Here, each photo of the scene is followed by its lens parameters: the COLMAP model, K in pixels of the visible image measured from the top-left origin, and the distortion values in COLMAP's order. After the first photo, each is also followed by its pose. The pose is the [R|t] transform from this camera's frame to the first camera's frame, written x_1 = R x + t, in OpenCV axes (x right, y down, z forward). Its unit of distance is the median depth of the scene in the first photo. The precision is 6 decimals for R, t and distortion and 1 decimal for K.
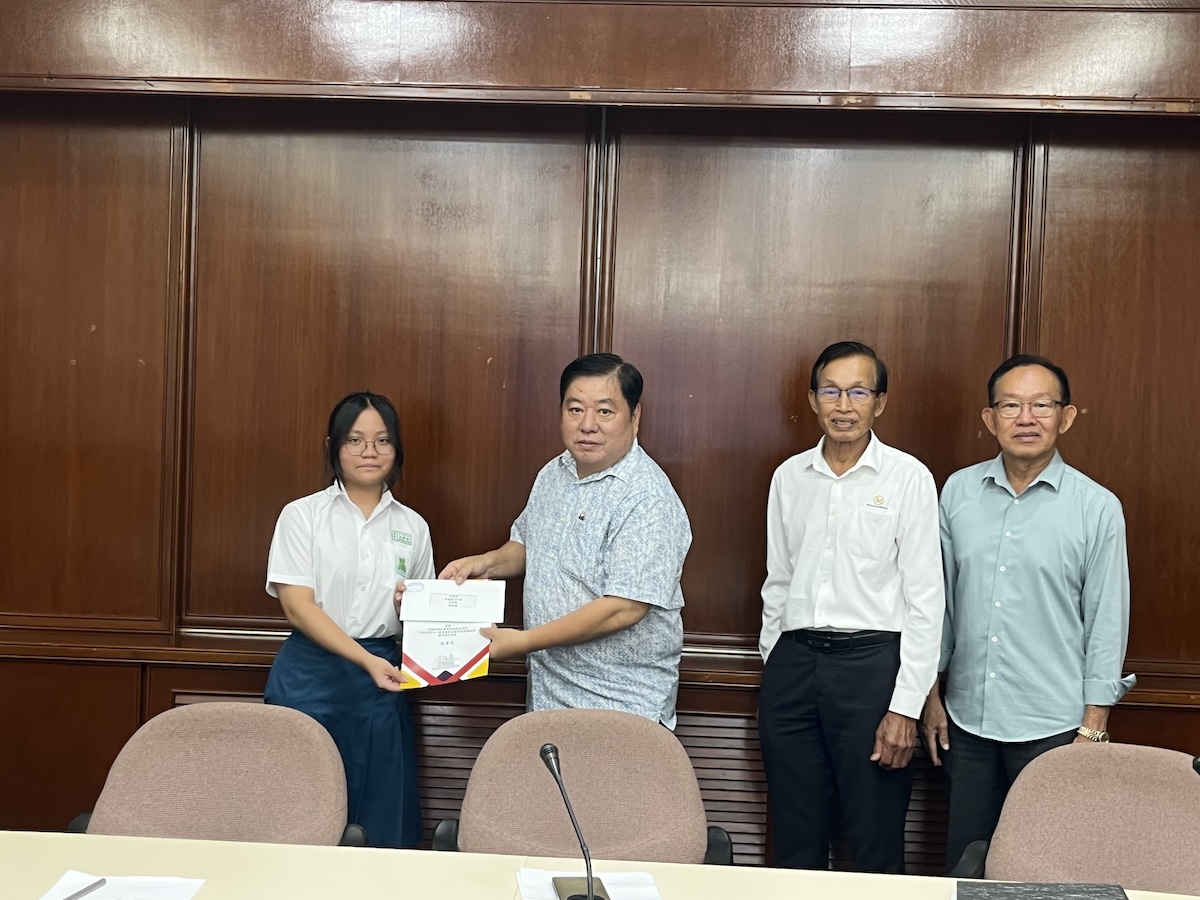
lens RADIAL K [[1599.2, 0, 593.2], [0, 1599.2, 463.7], [0, 0, 1]] dist [0.060420, 0.000000]
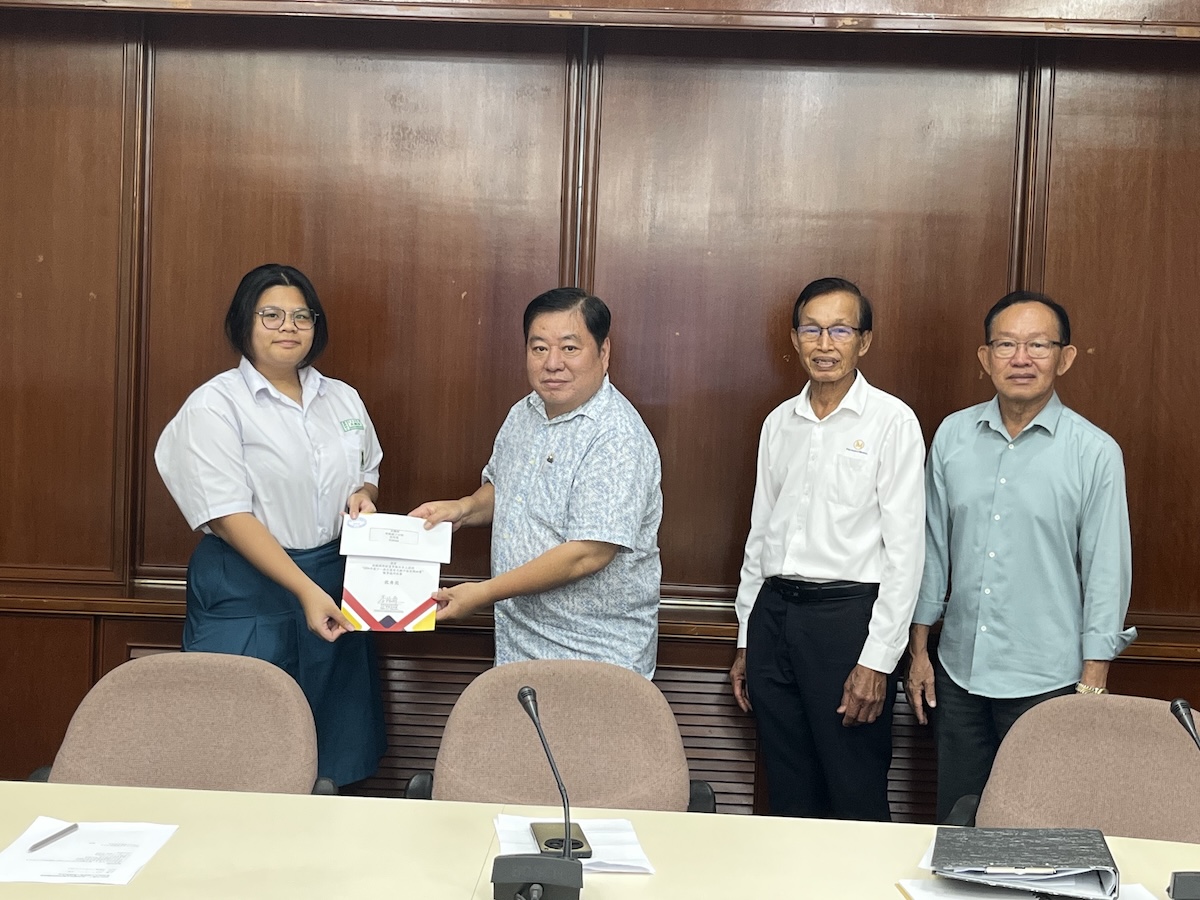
lens RADIAL K [[1894.9, 0, 604.5], [0, 1894.9, 439.9], [0, 0, 1]] dist [0.108355, 0.000000]
pose [[0.999907, 0.002709, 0.013358, 0.003272], [-0.002920, 0.999870, 0.015852, 0.002803], [-0.013314, -0.015890, 0.999785, -0.120666]]
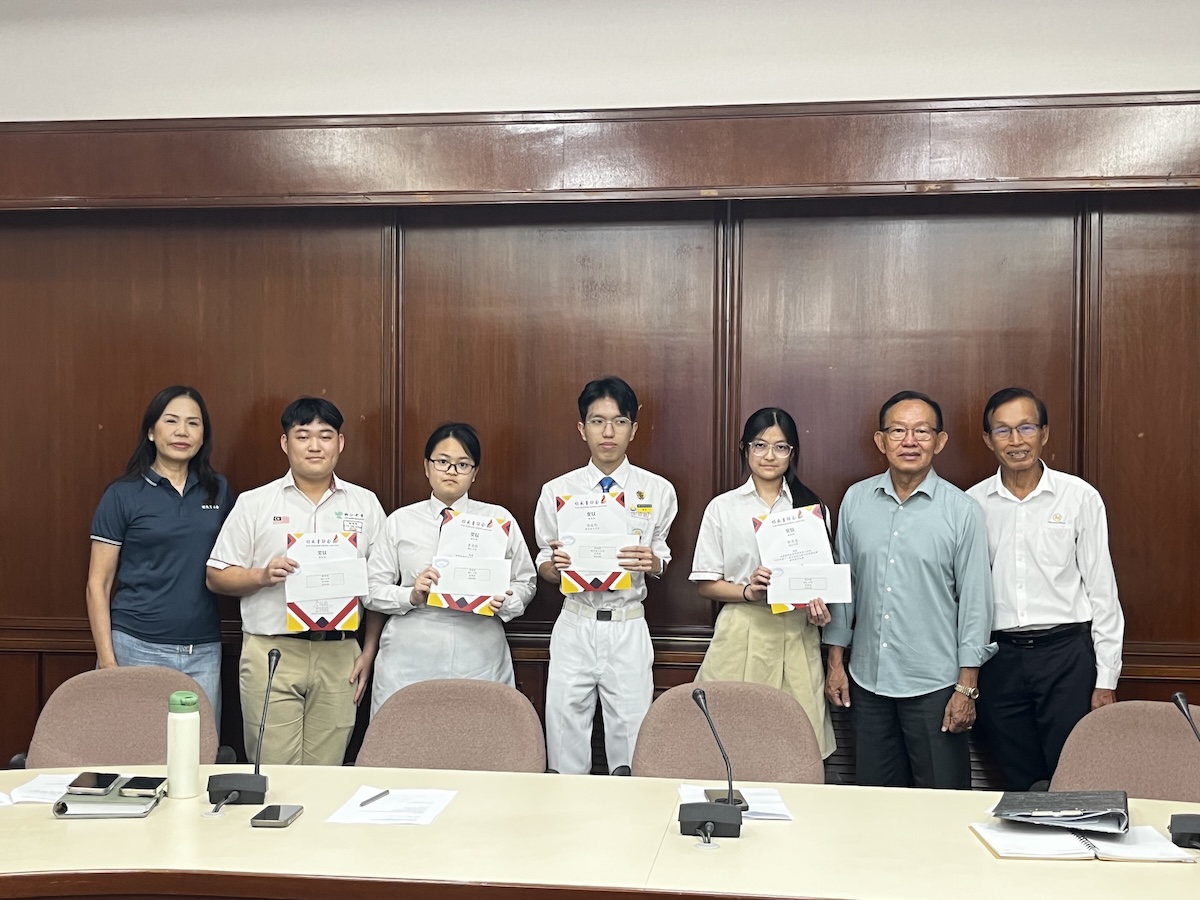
lens RADIAL K [[1599.2, 0, 590.8], [0, 1599.2, 449.5], [0, 0, 1]] dist [0.060420, 0.000000]
pose [[0.995620, -0.028009, -0.089199, 0.005417], [0.025404, 0.999221, -0.030202, 0.003545], [0.089976, 0.027803, 0.995556, -0.218886]]
